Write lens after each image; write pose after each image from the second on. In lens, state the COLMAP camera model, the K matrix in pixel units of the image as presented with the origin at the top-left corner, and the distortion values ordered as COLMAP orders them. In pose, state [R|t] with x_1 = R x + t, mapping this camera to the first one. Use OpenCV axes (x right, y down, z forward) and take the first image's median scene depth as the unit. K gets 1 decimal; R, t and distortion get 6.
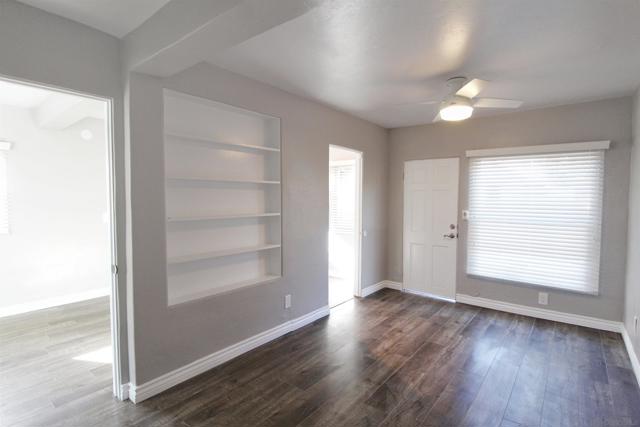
lens RADIAL K [[319.3, 0, 322.2], [0, 319.3, 213.5], [0, 0, 1]] dist [-0.002912, -0.001893]
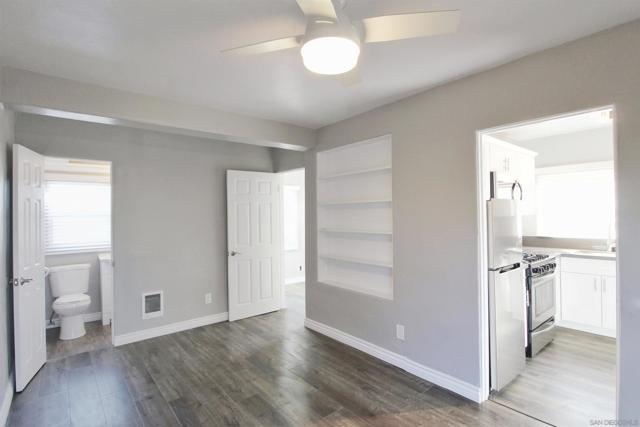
lens RADIAL K [[319.3, 0, 321.0], [0, 319.3, 212.3], [0, 0, 1]] dist [-0.002912, -0.001893]
pose [[-0.210021, -0.001565, -0.977696, 0.745777], [-0.036369, 0.999319, 0.006213, -0.051642], [0.977020, 0.036863, -0.209935, 0.883728]]
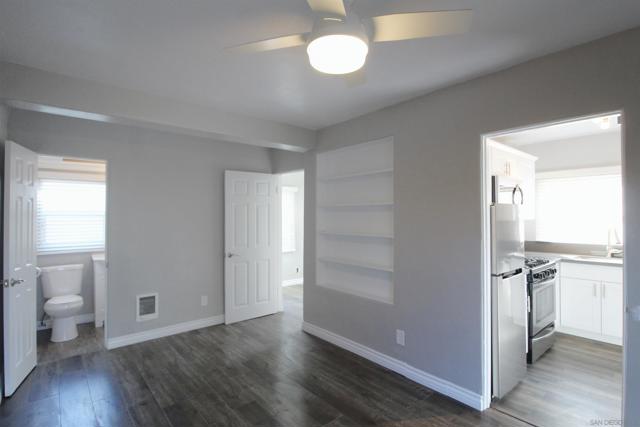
lens RADIAL K [[319.3, 0, 319.8], [0, 319.3, 212.2], [0, 0, 1]] dist [-0.002912, -0.001893]
pose [[-0.198120, -0.008775, -0.980139, 0.734759], [-0.048124, 0.998841, 0.000786, -0.053386], [0.978996, 0.047324, -0.198312, 0.867495]]
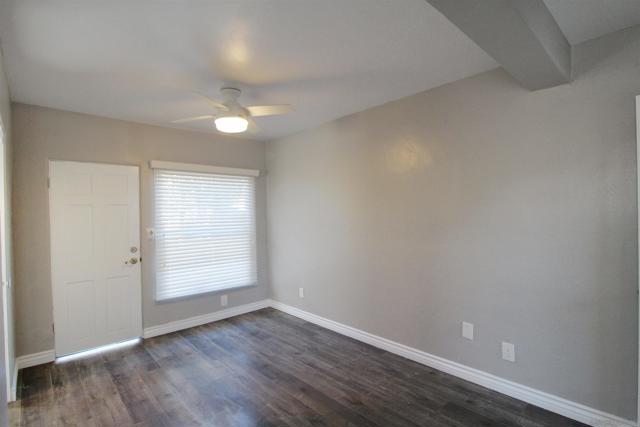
lens RADIAL K [[319.3, 0, 320.5], [0, 319.3, 213.0], [0, 0, 1]] dist [-0.002912, -0.001893]
pose [[0.160085, -0.013594, 0.987010, -0.398831], [0.069247, 0.997596, 0.002509, -0.026240], [-0.984671, 0.067946, 0.160641, 0.482688]]
